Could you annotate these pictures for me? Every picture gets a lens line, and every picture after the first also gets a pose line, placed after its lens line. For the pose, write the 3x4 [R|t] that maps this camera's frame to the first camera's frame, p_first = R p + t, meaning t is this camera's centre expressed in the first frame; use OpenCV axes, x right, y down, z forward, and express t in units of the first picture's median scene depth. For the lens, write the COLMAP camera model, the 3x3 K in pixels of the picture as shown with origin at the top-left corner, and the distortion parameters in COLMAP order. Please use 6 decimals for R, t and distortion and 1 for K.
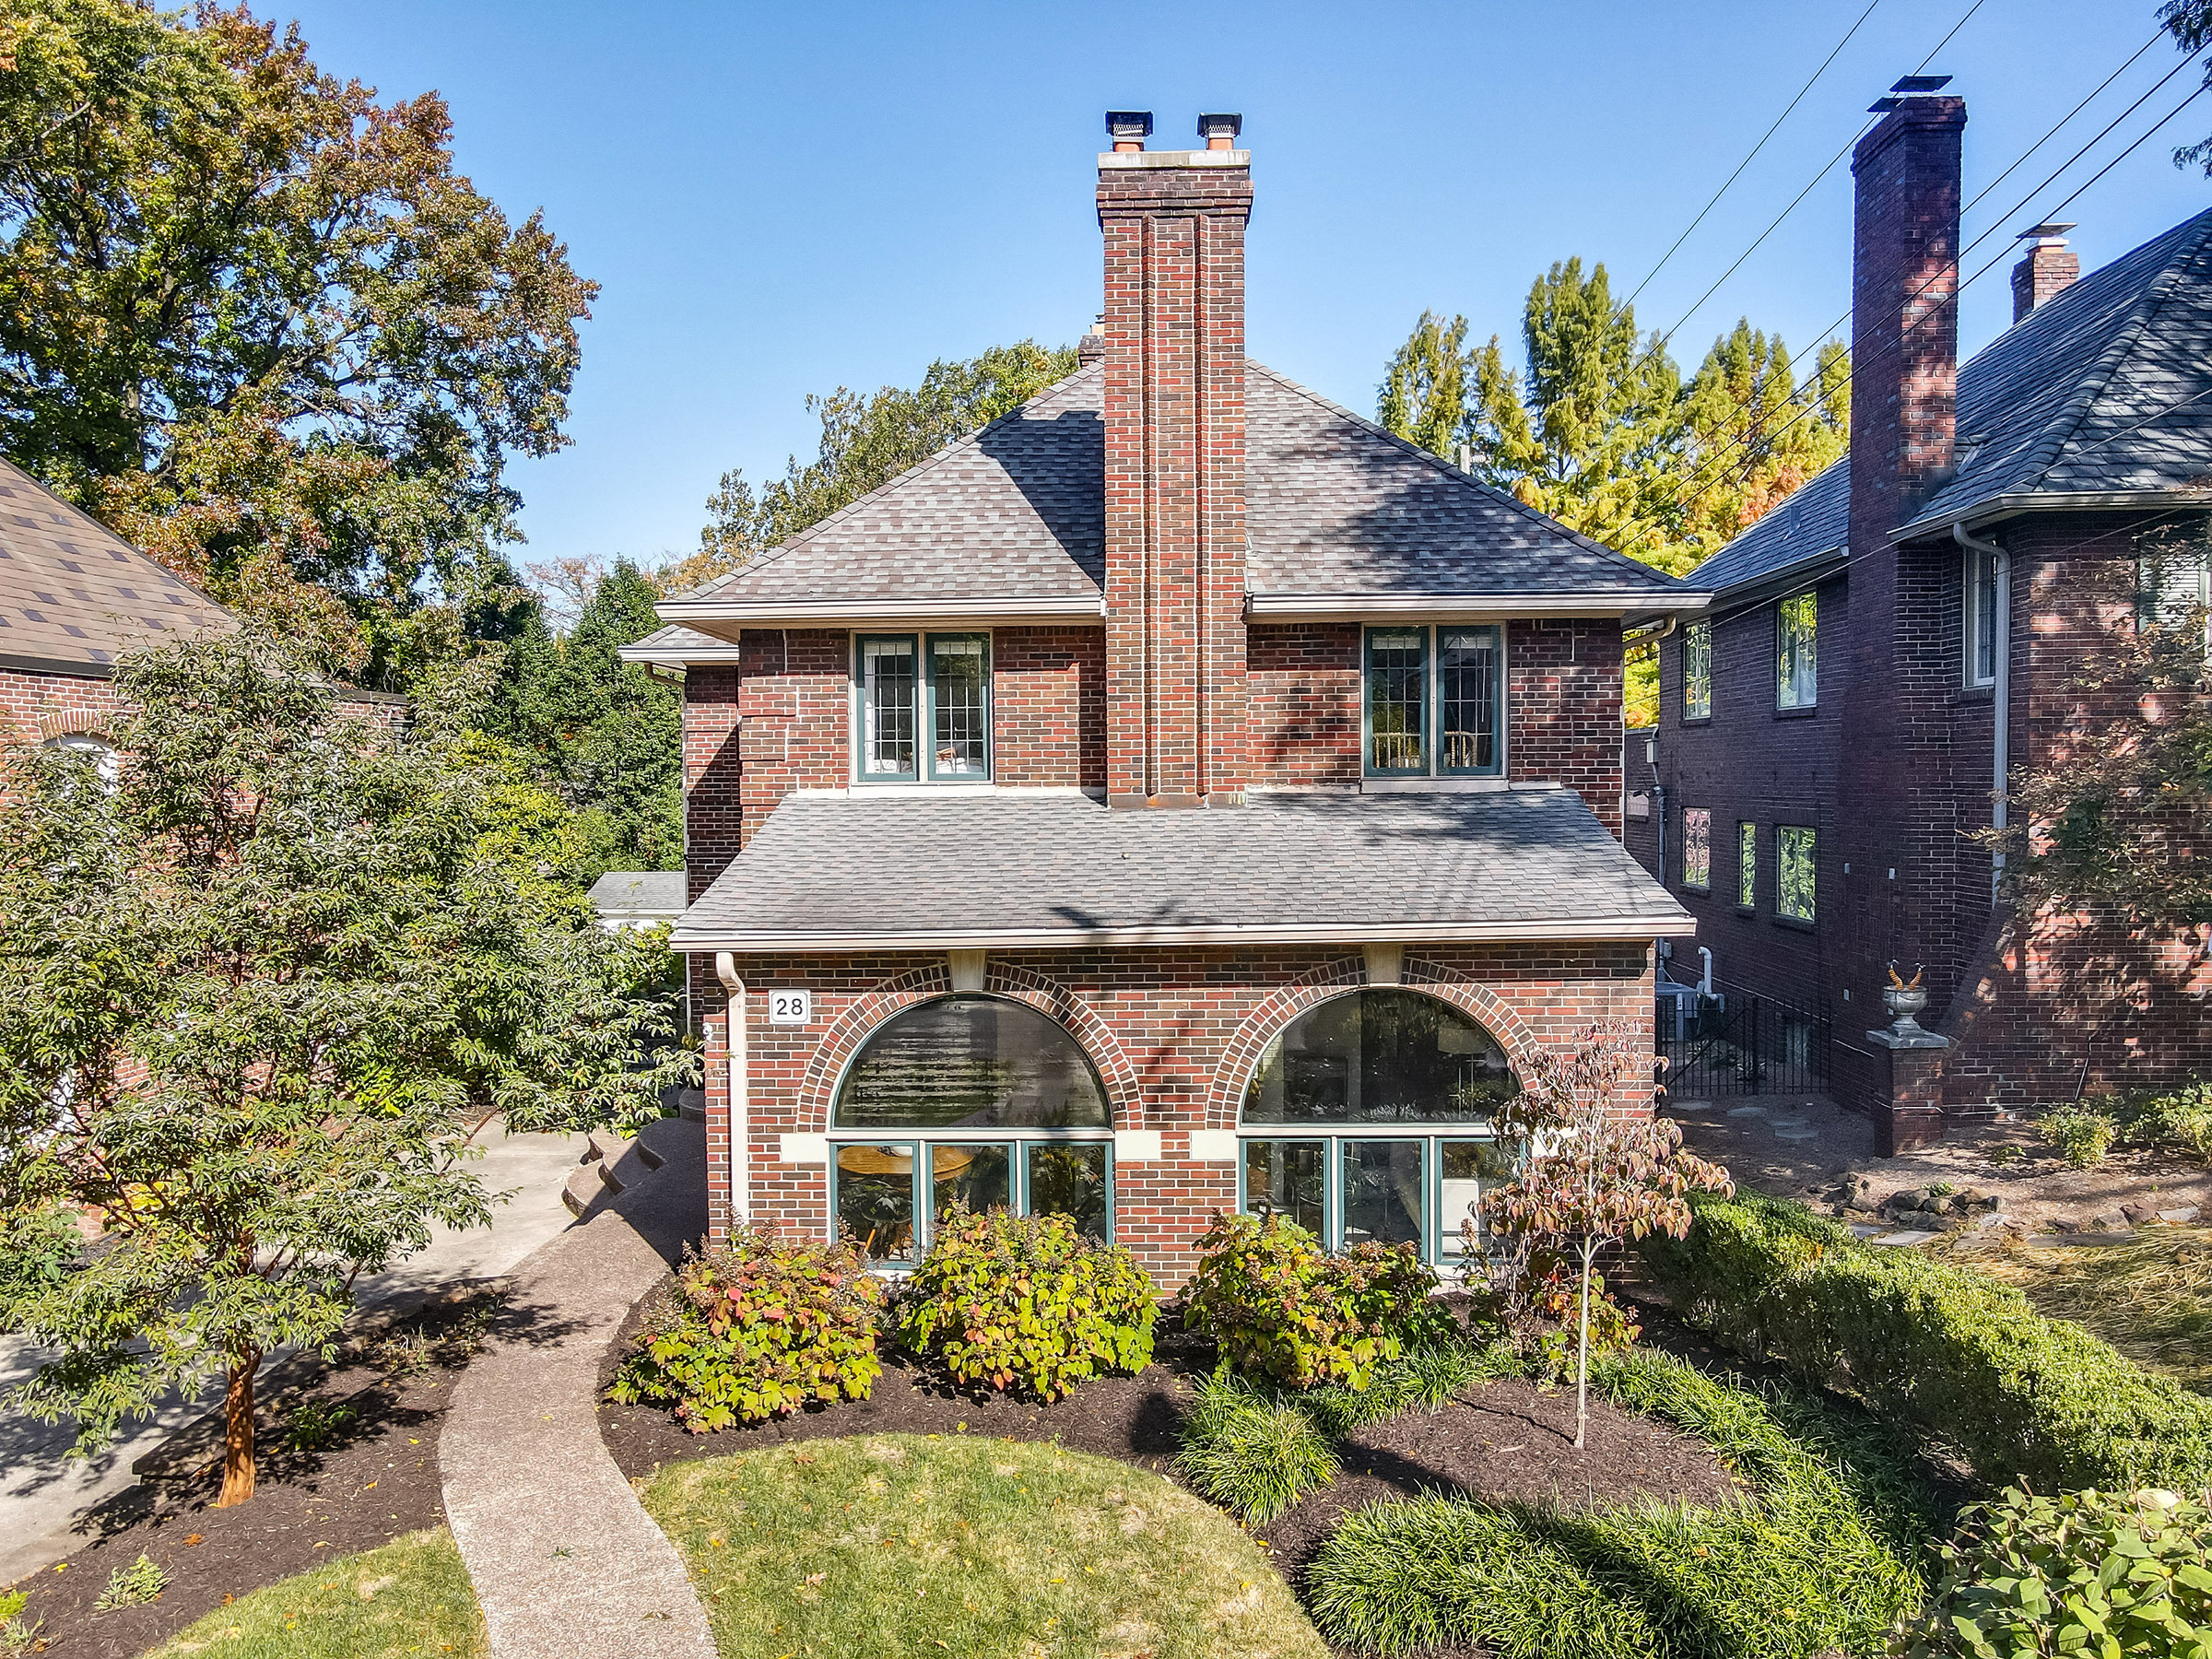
lens RADIAL K [[1618.6, 0, 1110.9], [0, 1618.6, 834.8], [0, 0, 1]] dist [0.009855, 0.009532]
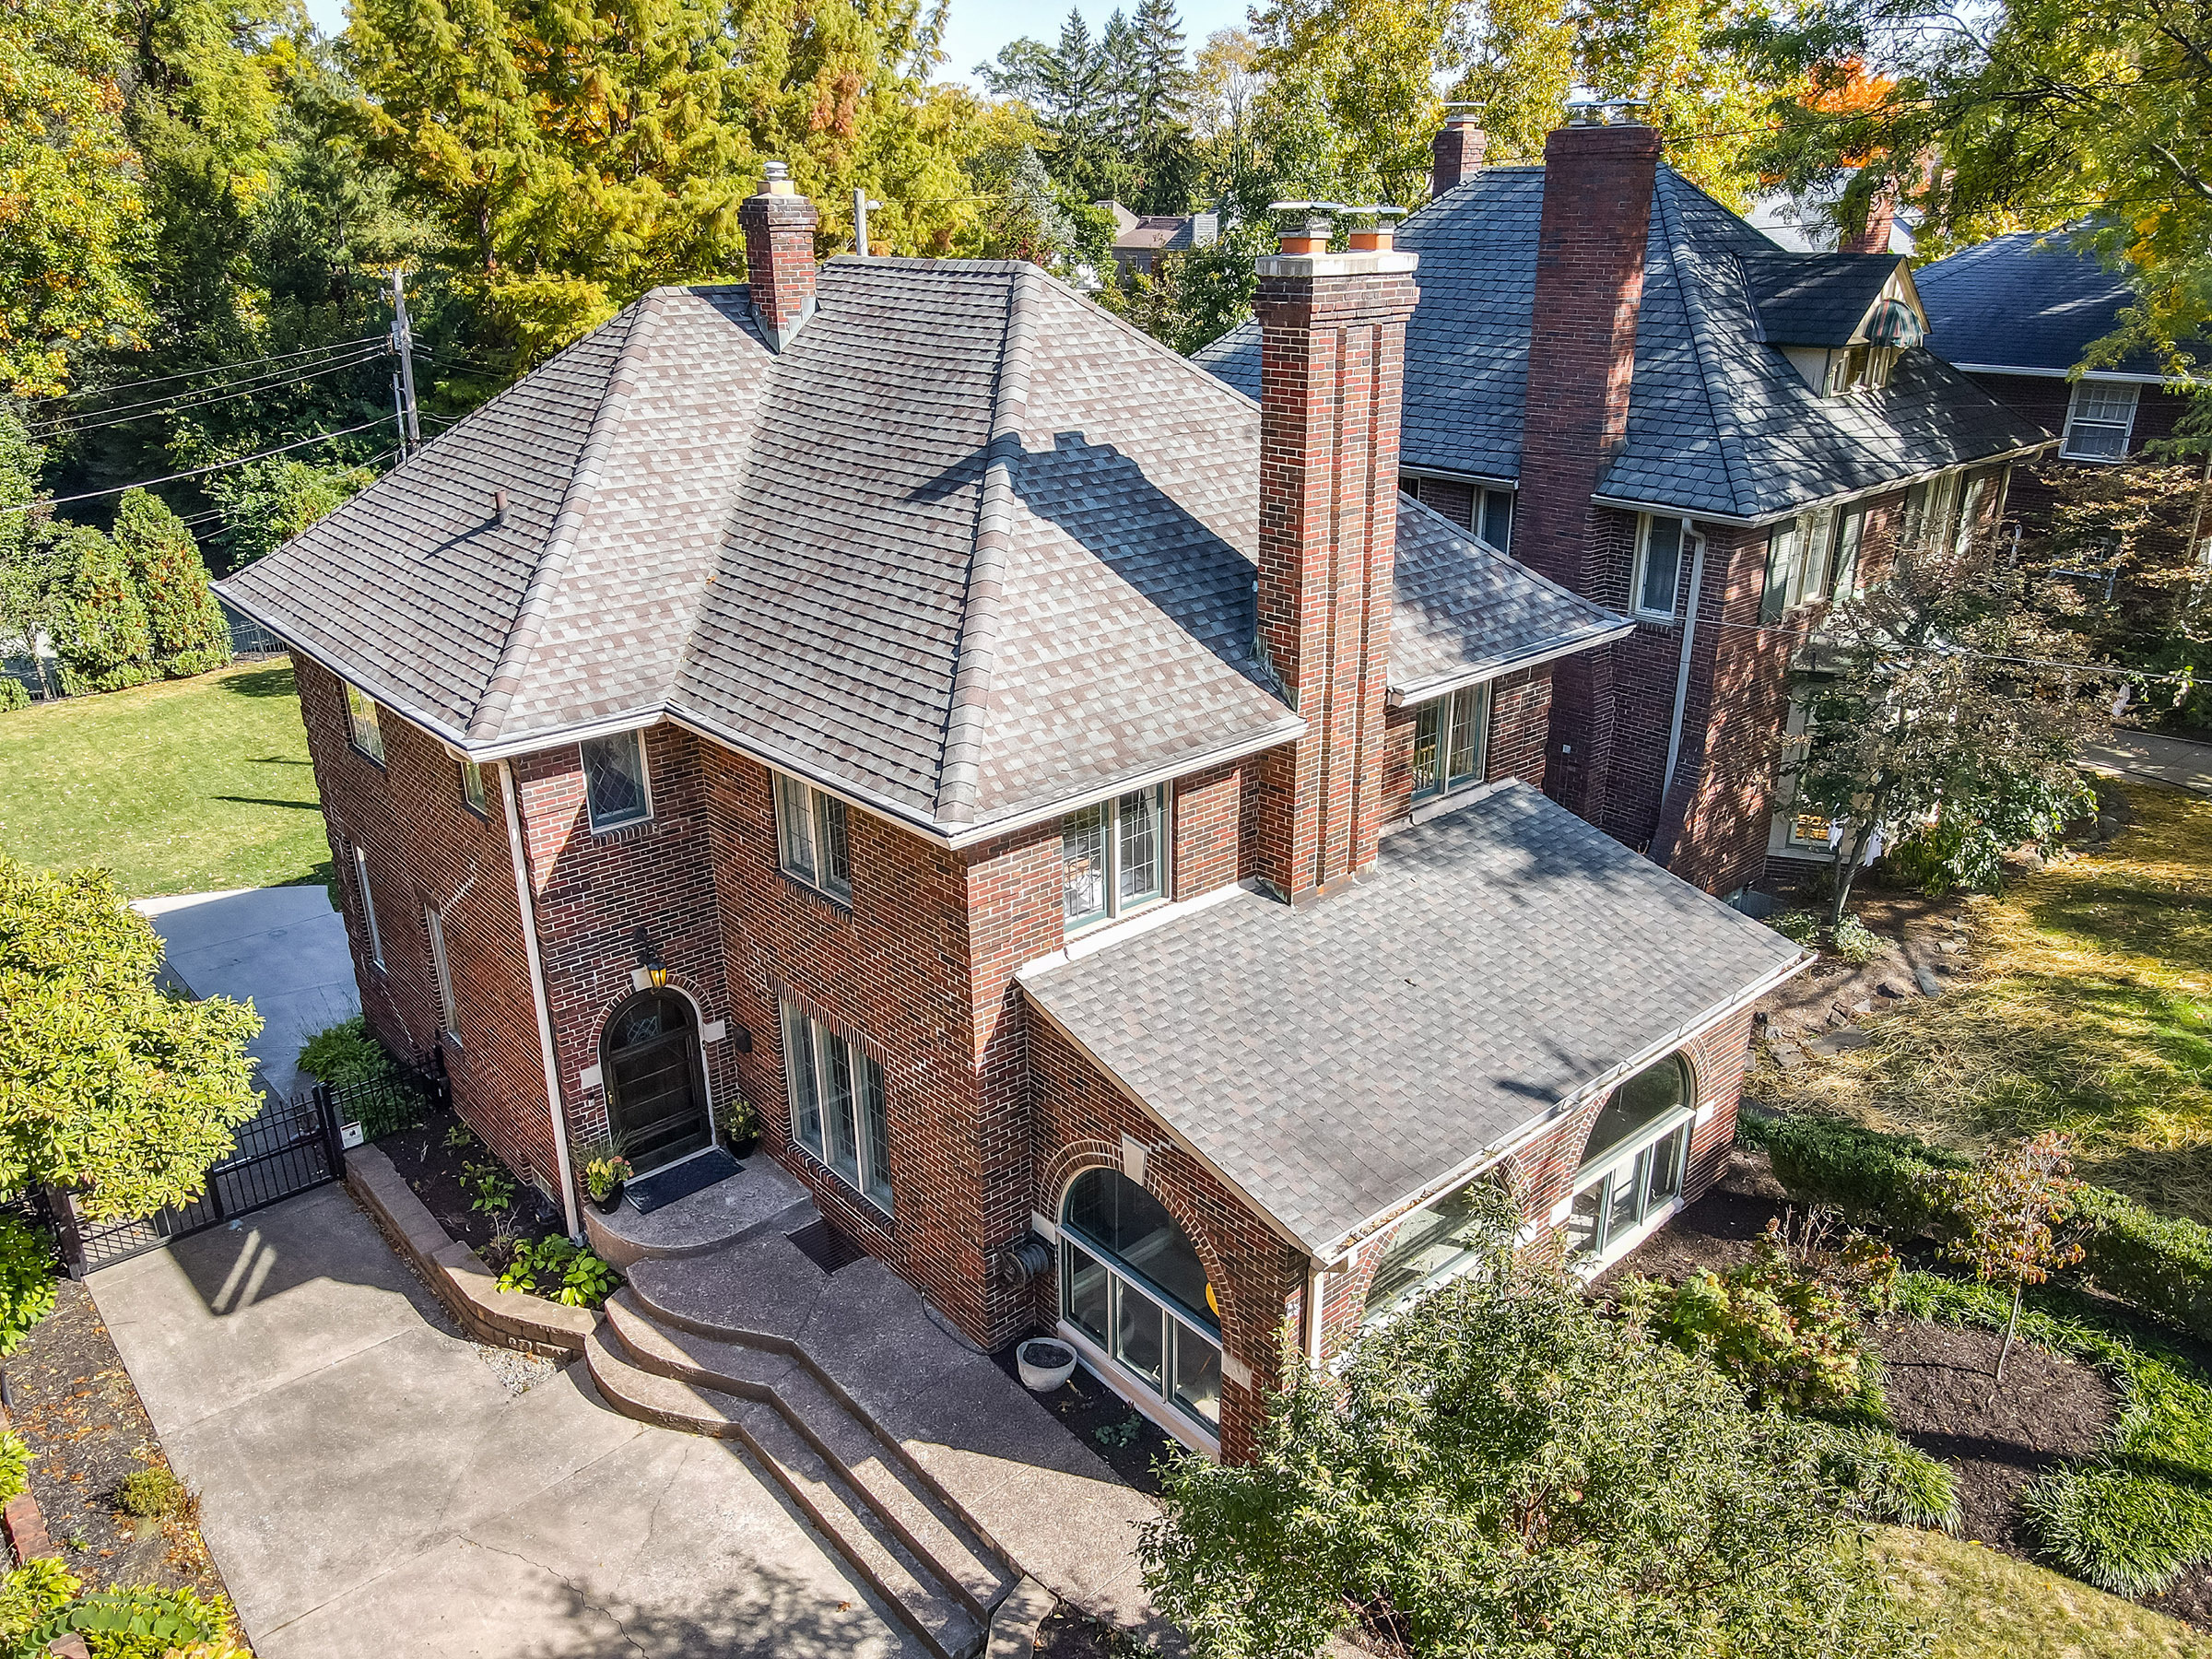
lens RADIAL K [[1618.6, 0, 1106.6], [0, 1618.6, 834.5], [0, 0, 1]] dist [0.009855, 0.009532]
pose [[0.728071, -0.251342, 0.637762, -0.750207], [0.027258, 0.940237, 0.339429, -0.421847], [-0.684960, -0.229744, 0.691410, 0.363489]]
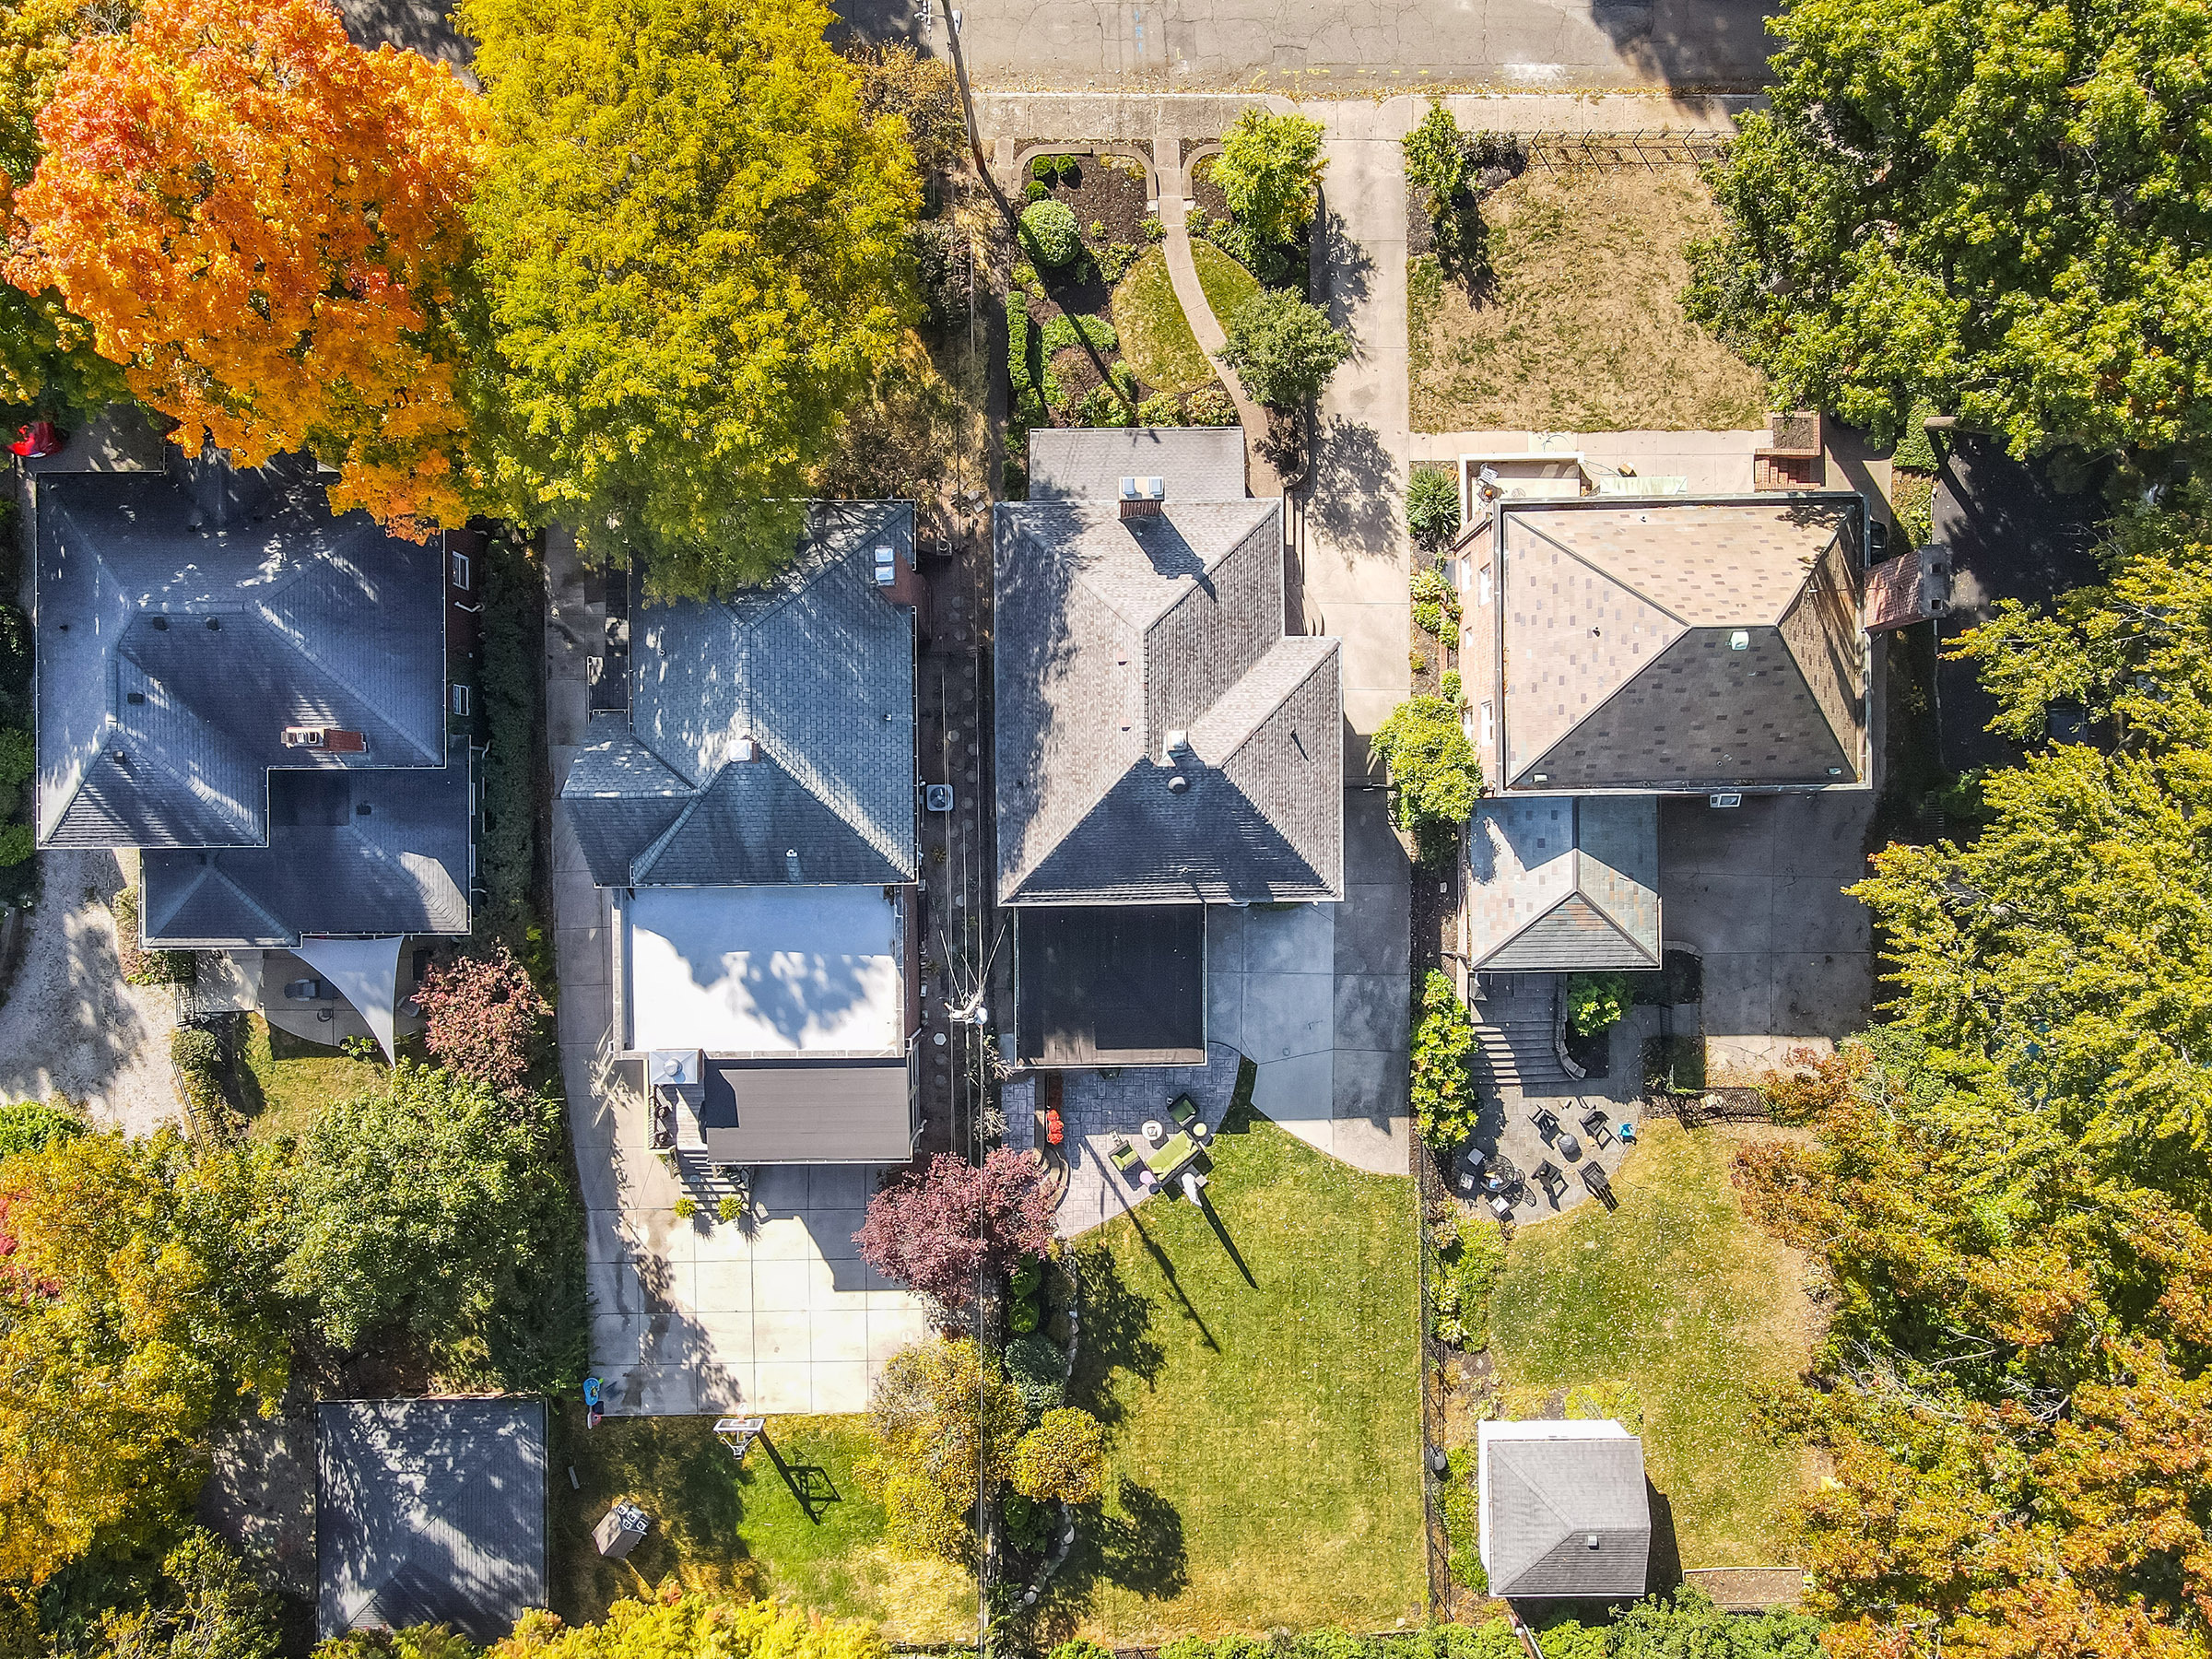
lens RADIAL K [[1618.6, 0, 1101.4], [0, 1618.6, 840.3], [0, 0, 1]] dist [0.009855, 0.009532]
pose [[-0.998902, 0.045614, 0.010690, 0.112791], [0.009205, -0.032639, 0.999425, -3.764481], [0.045937, 0.998426, 0.032183, 1.619371]]
